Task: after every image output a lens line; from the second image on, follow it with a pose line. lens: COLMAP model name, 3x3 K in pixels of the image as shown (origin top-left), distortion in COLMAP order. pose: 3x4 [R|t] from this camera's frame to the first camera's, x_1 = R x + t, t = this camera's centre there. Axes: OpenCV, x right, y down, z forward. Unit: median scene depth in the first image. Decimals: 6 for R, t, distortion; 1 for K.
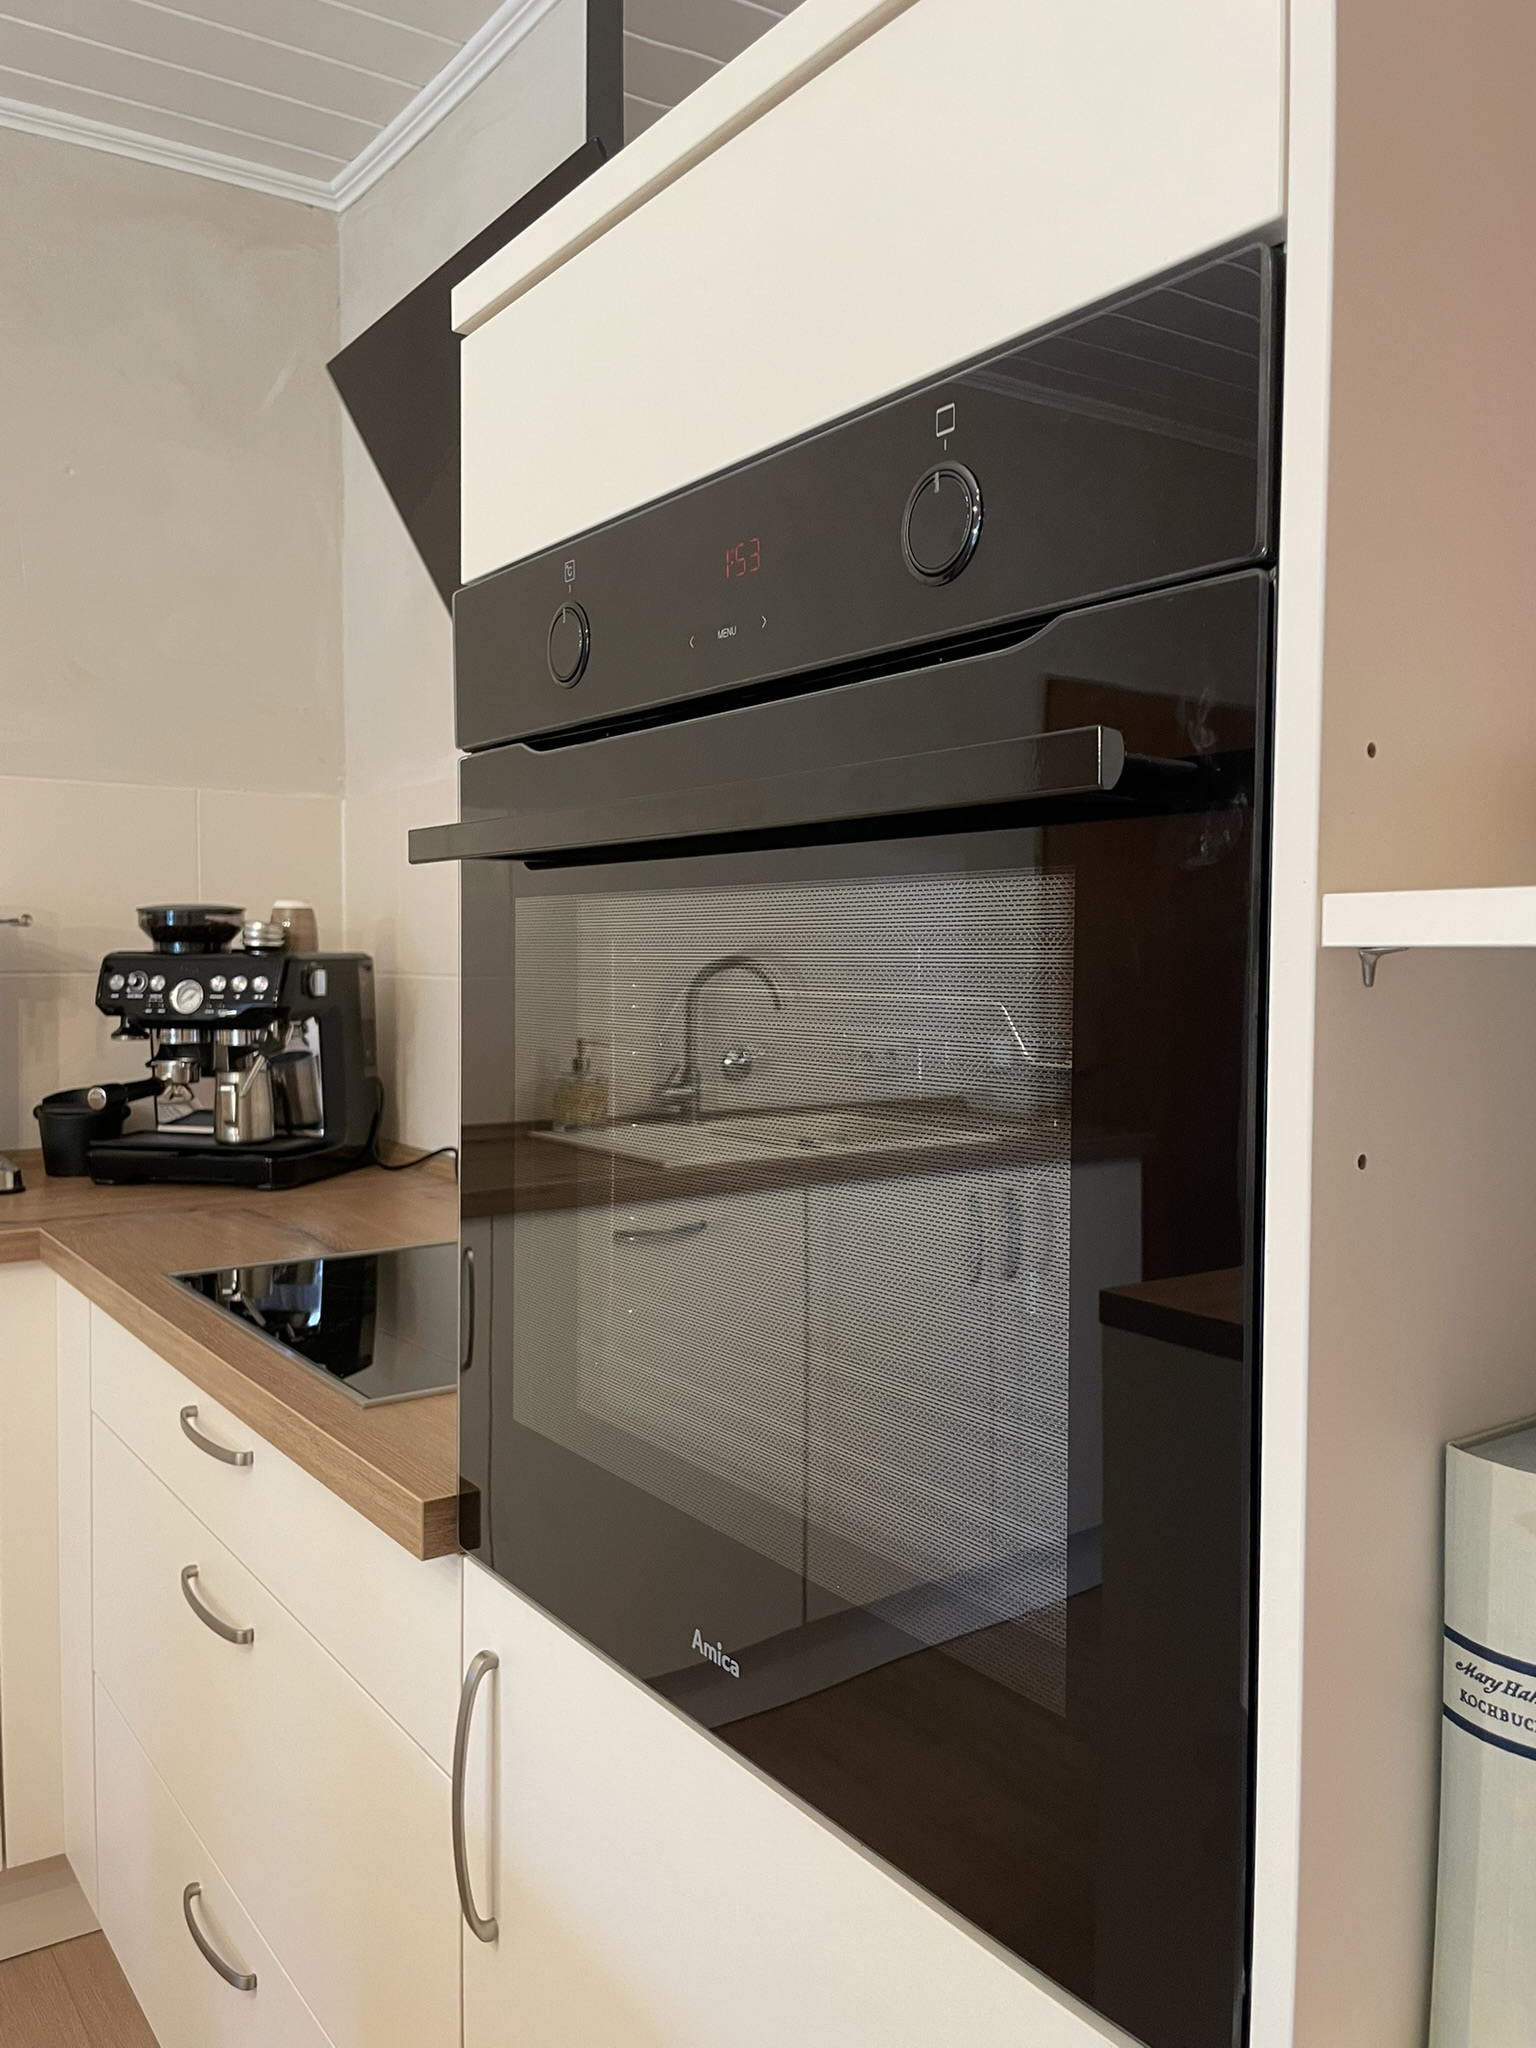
lens RADIAL K [[1539.2, 0, 799.8], [0, 1539.2, 1027.6], [0, 0, 1]] dist [0.020556, -0.002813]
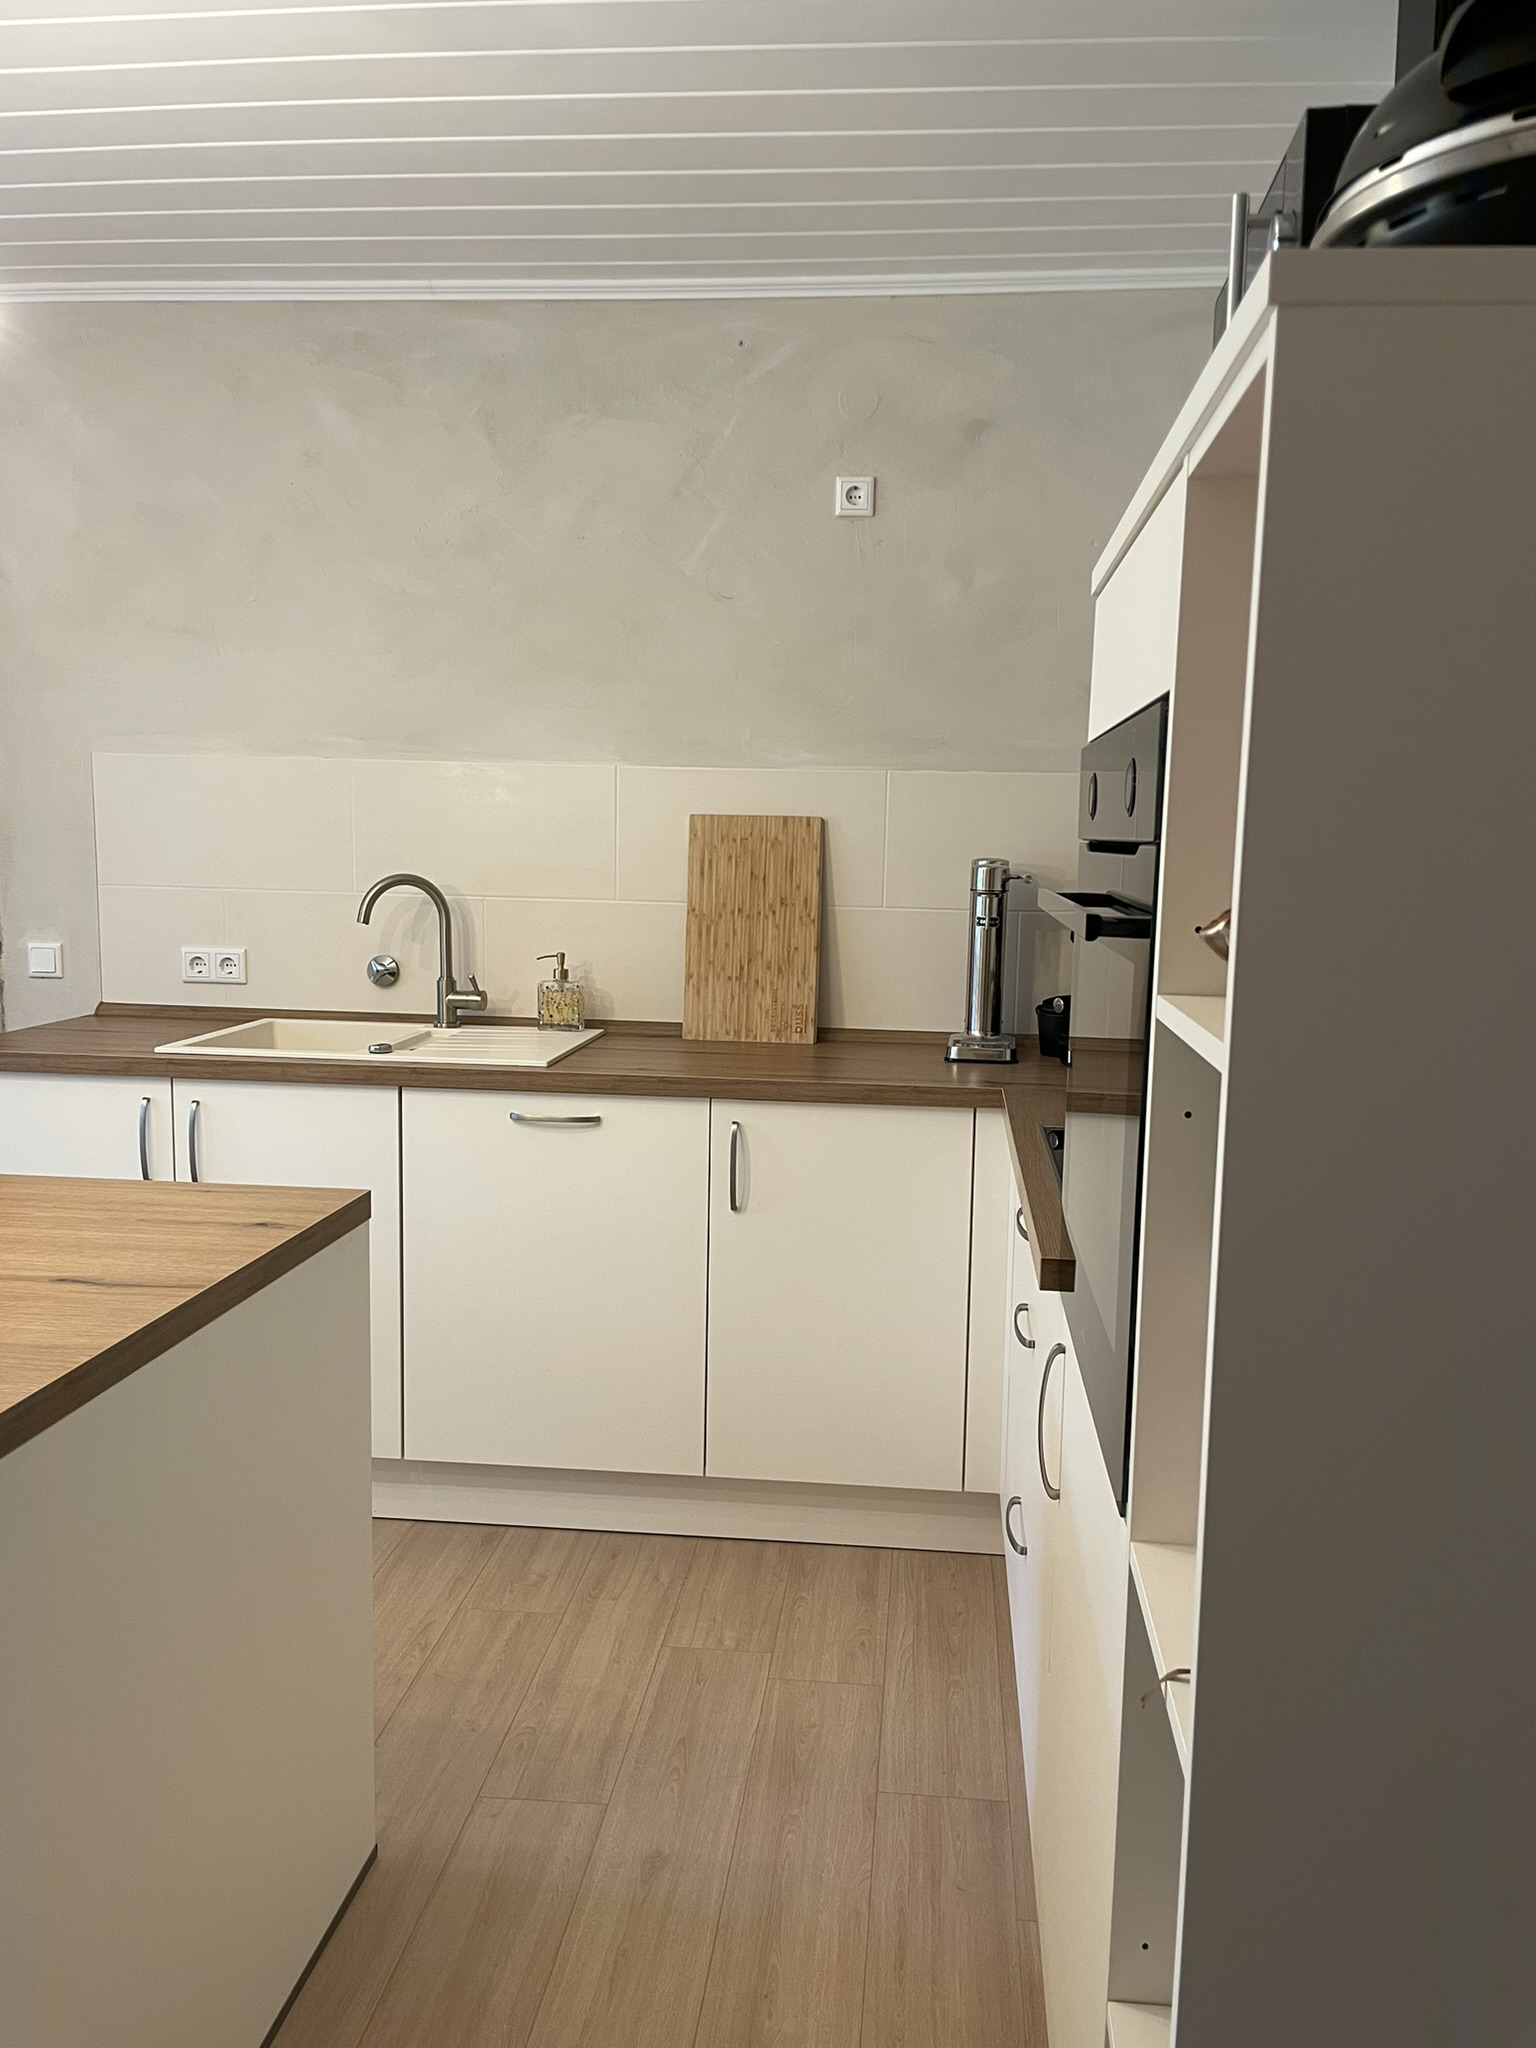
lens RADIAL K [[1539.2, 0, 799.8], [0, 1539.2, 1027.6], [0, 0, 1]] dist [0.020556, -0.002813]
pose [[0.741270, 0.088013, -0.665412, 0.313124], [-0.038969, 0.995337, 0.088240, -0.048775], [0.670075, -0.039479, 0.741243, -0.225974]]
